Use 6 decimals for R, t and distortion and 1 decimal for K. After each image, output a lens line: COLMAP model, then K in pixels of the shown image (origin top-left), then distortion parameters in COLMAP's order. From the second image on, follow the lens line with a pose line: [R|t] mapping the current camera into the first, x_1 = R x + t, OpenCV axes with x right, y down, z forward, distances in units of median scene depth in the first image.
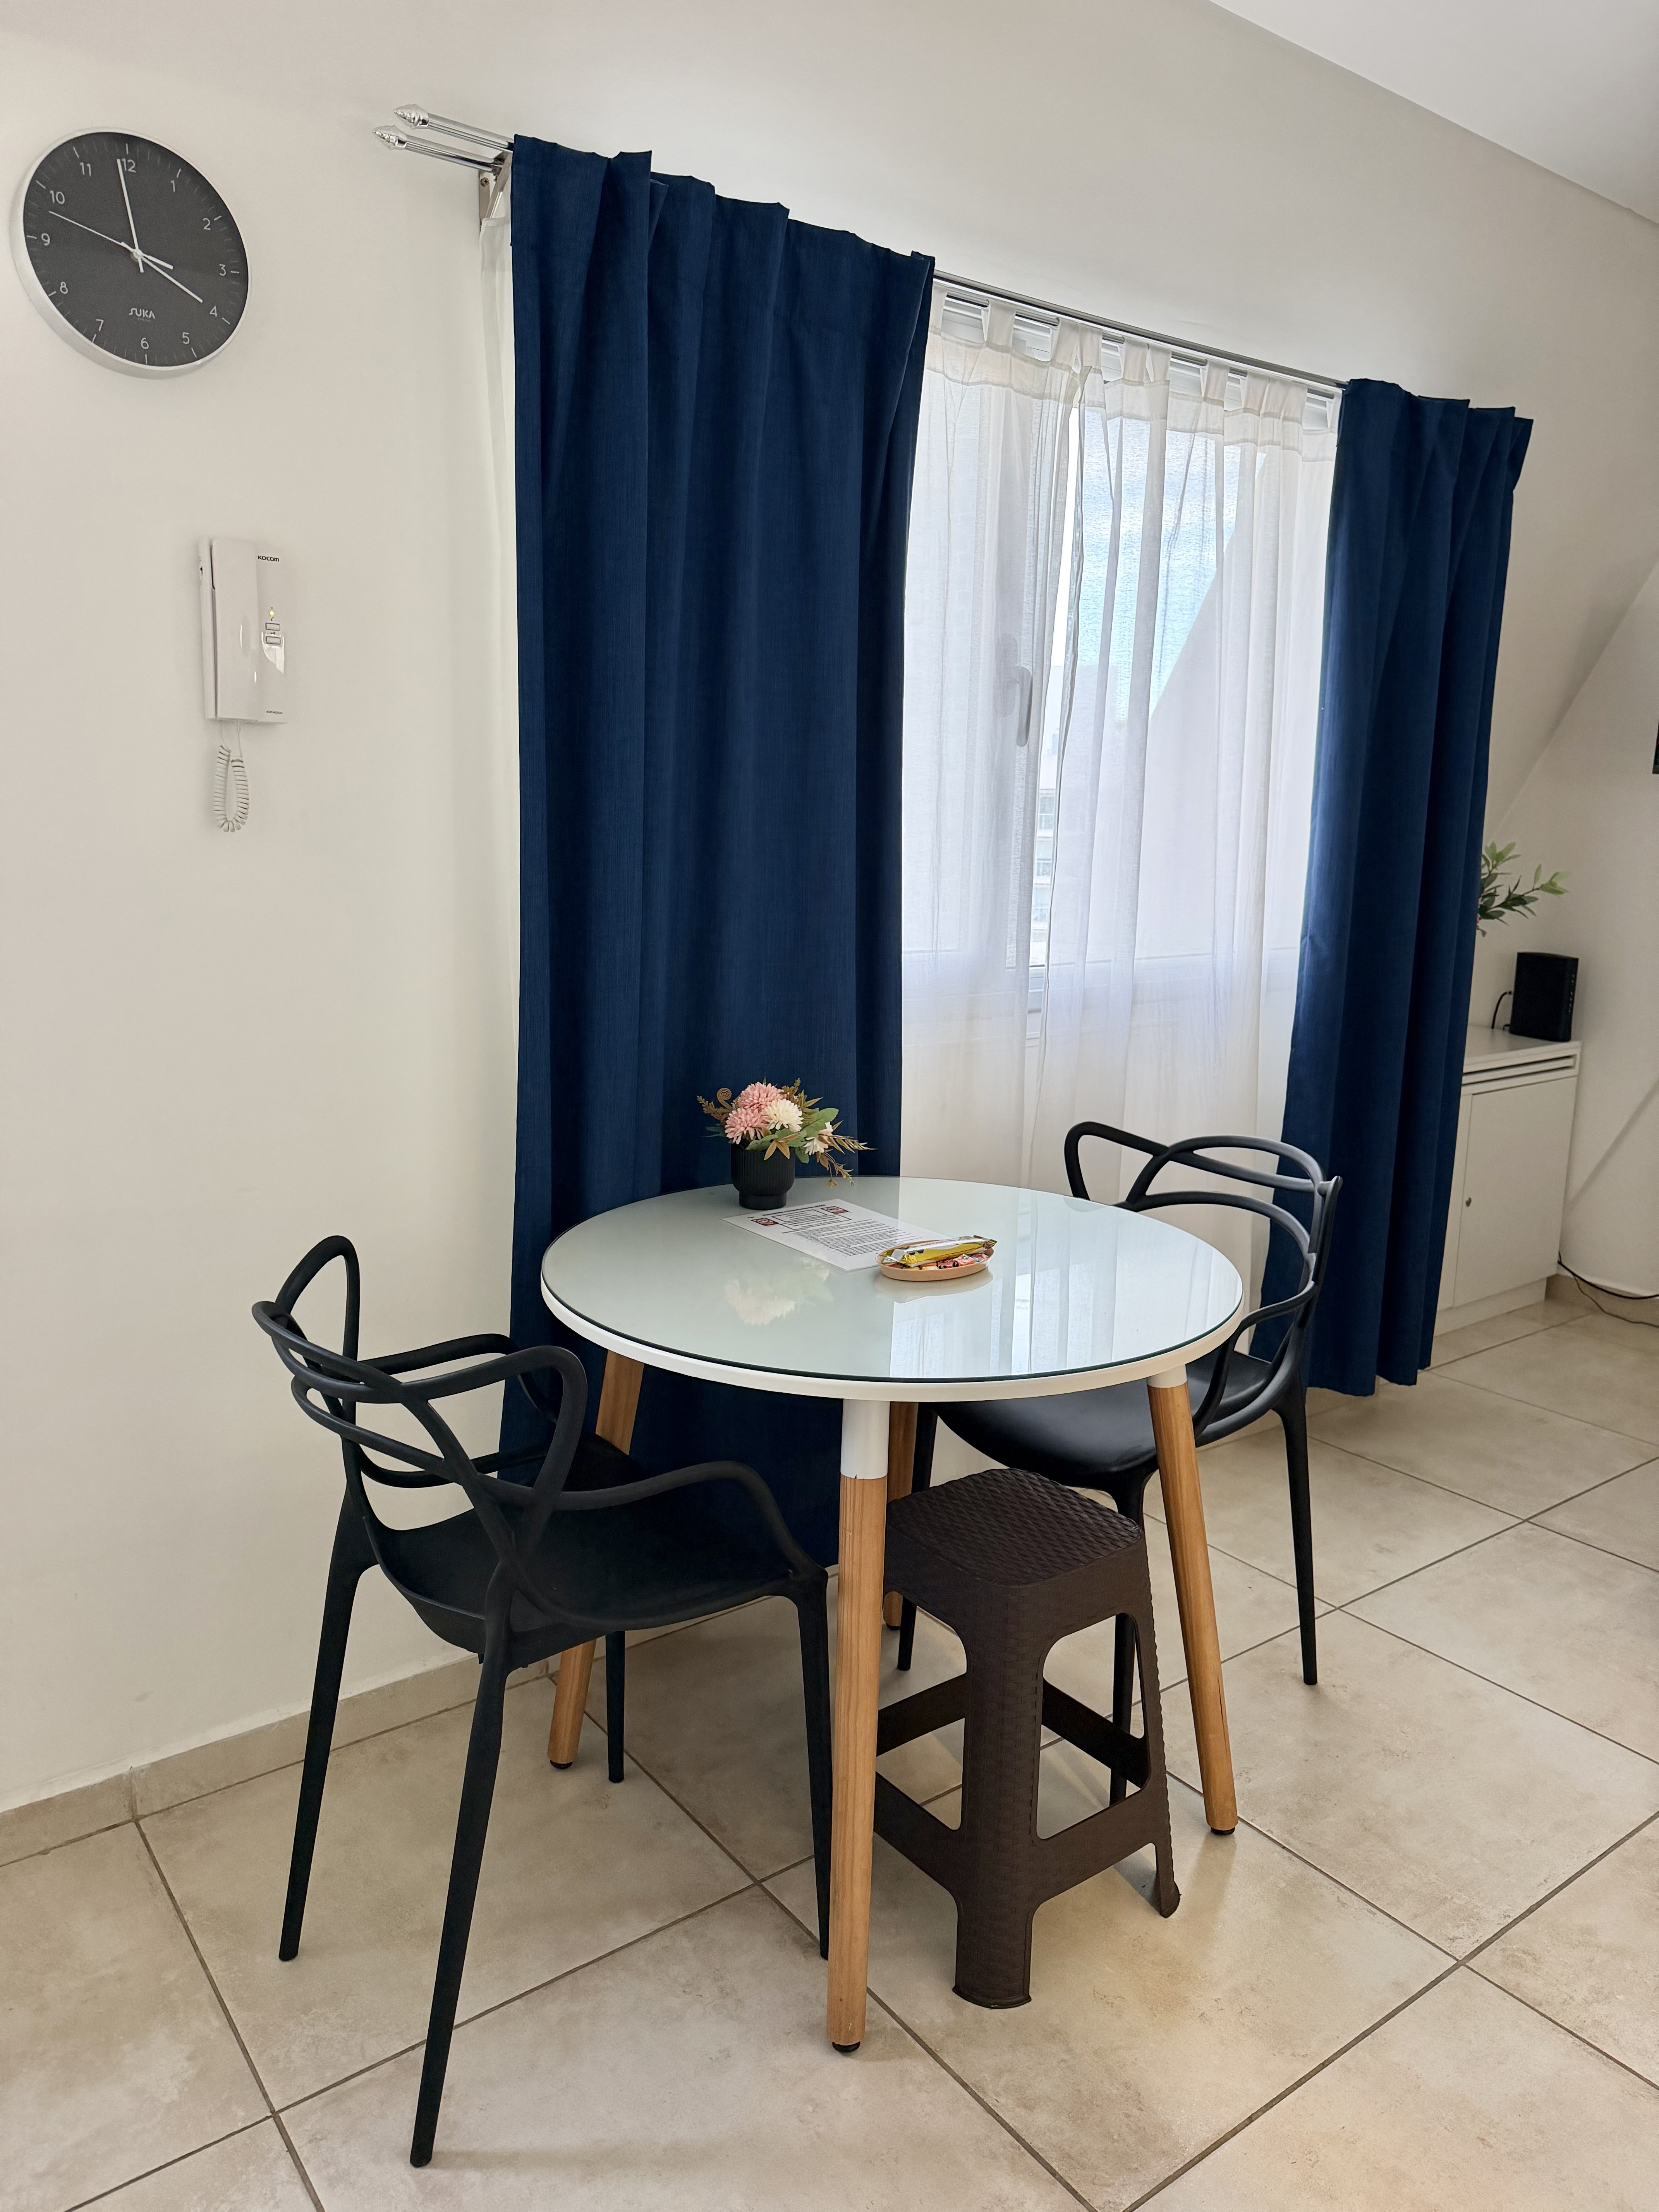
lens RADIAL K [[1561.9, 0, 829.5], [0, 1561.9, 1106.0], [0, 0, 1]] dist [-0.000642, -0.001917]
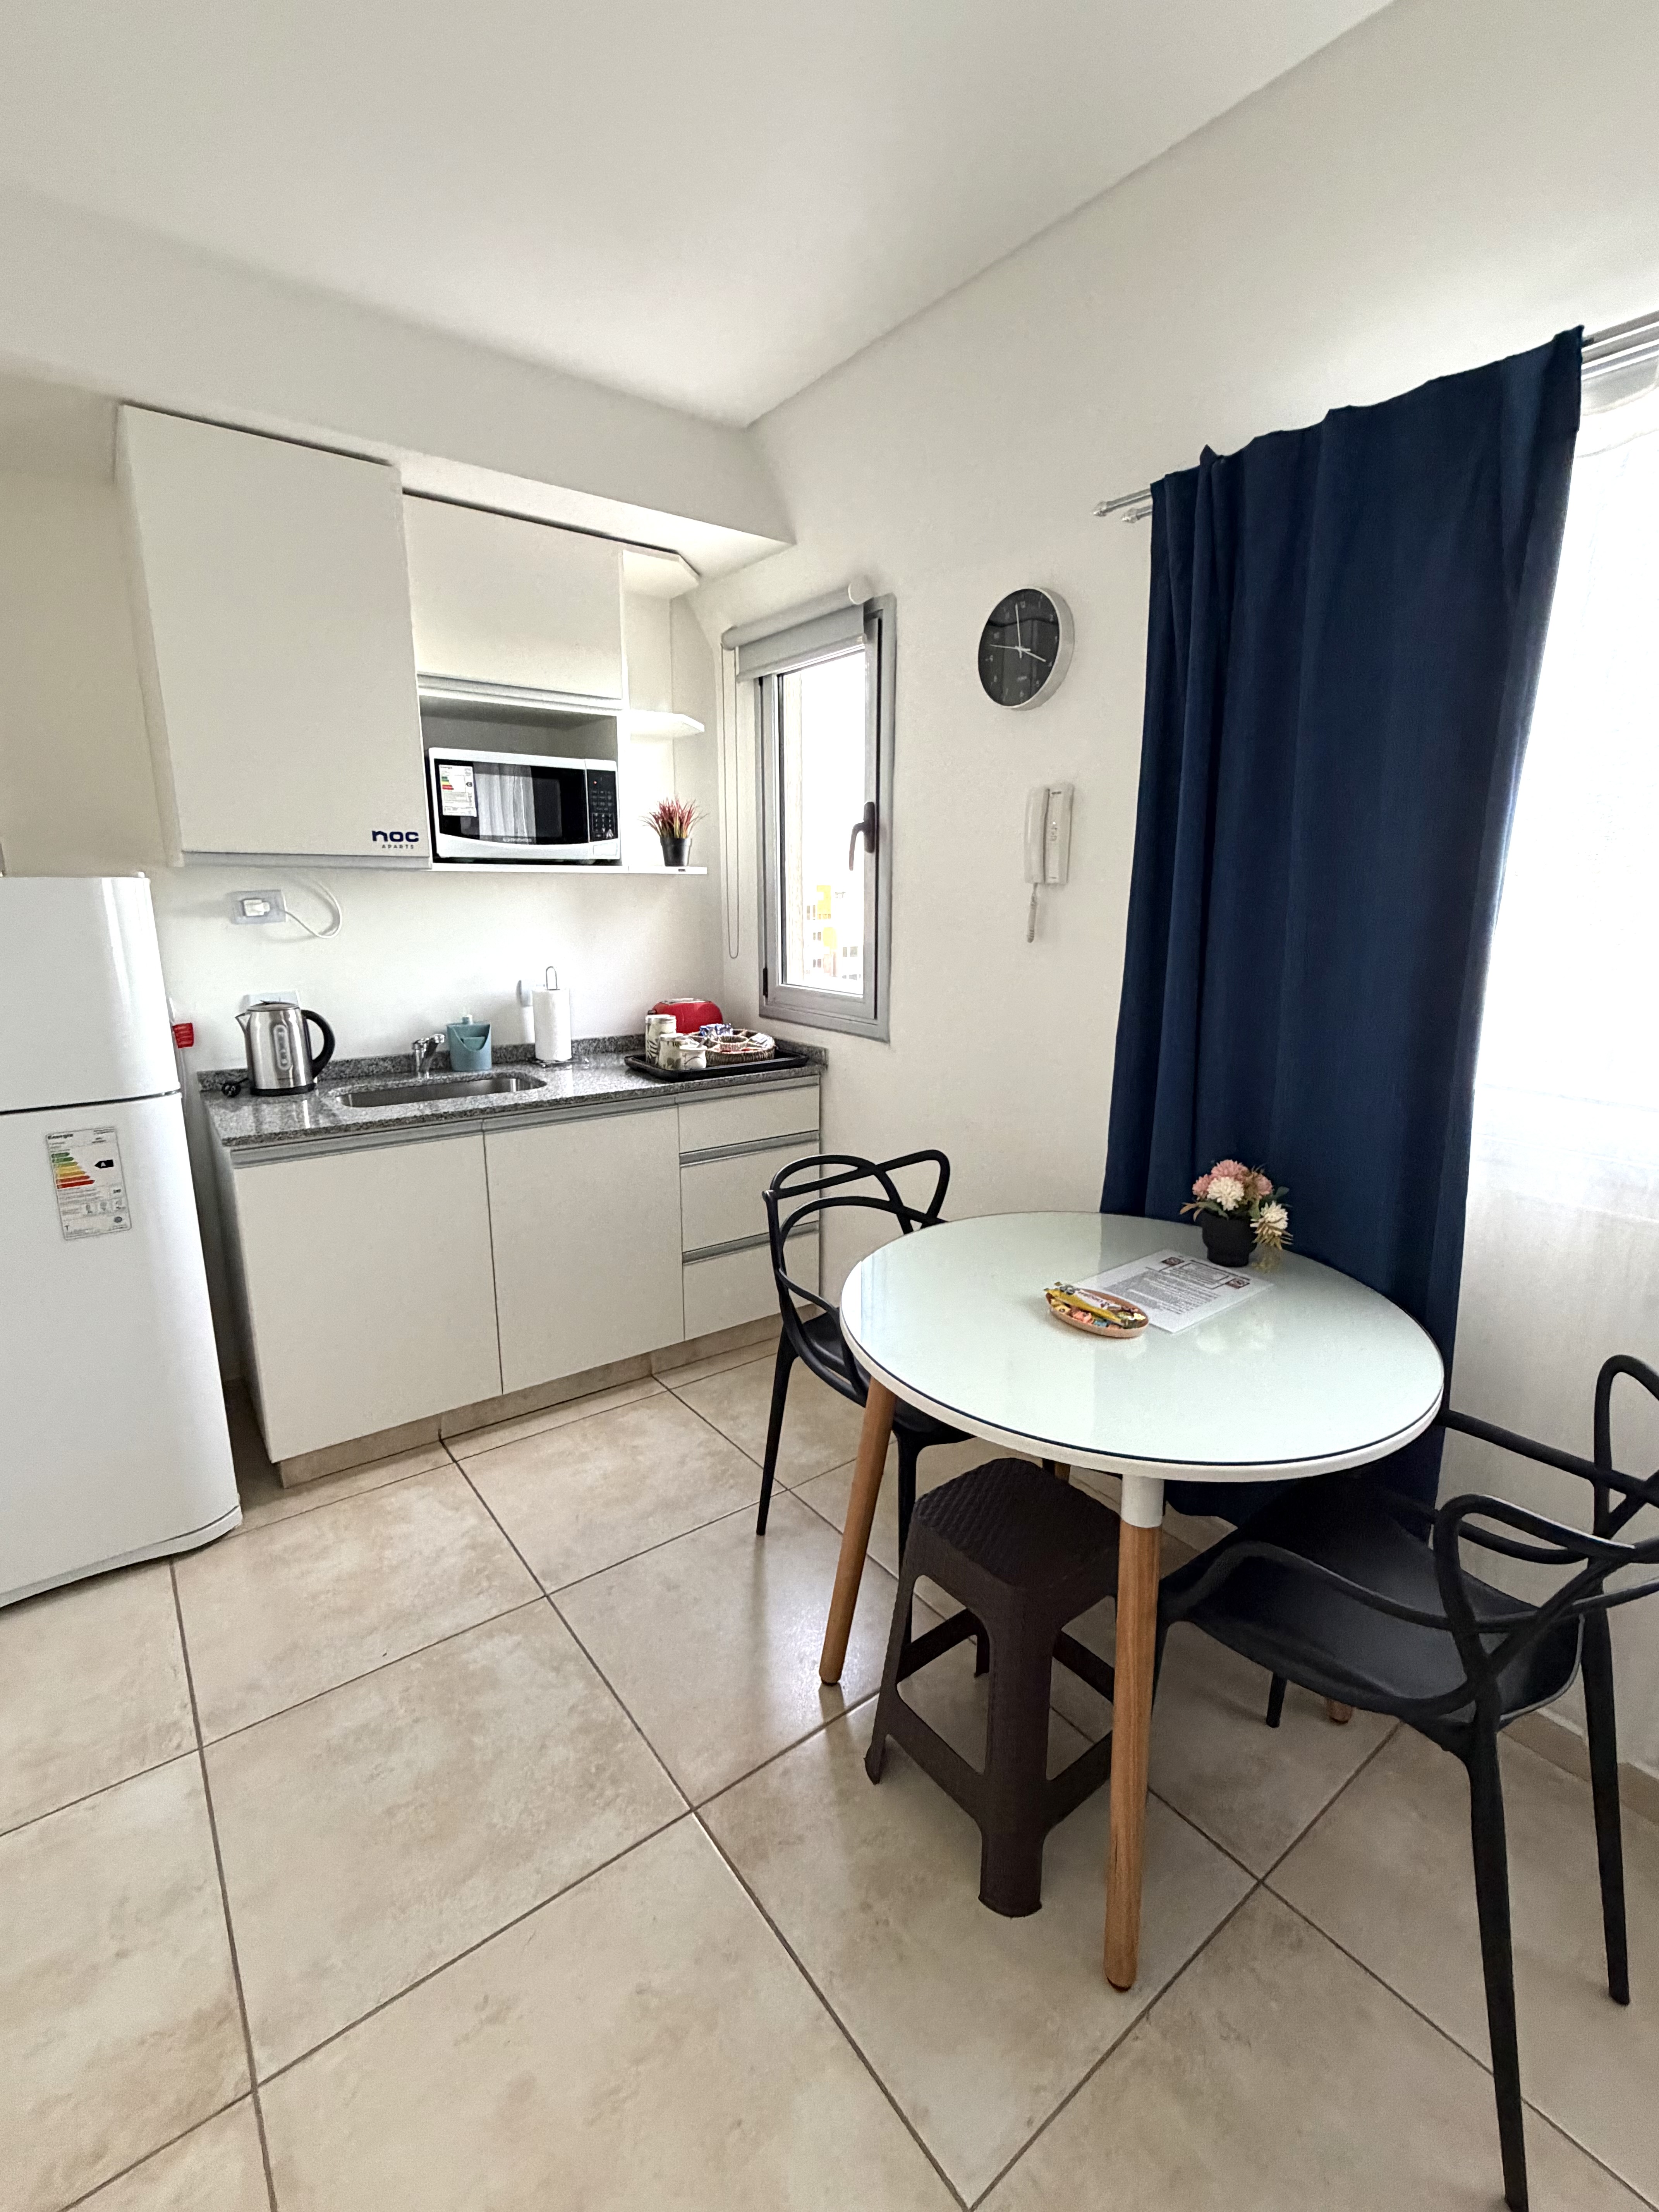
lens RADIAL K [[979.0, 0, 829.5], [0, 979.0, 1106.0], [0, 0, 1]] dist [0.000217, 0.000030]
pose [[0.012310, 0.201247, -0.979463, 0.708544], [-0.188963, 0.962356, 0.195357, -0.150959], [0.981907, 0.182678, 0.049875, 0.650973]]
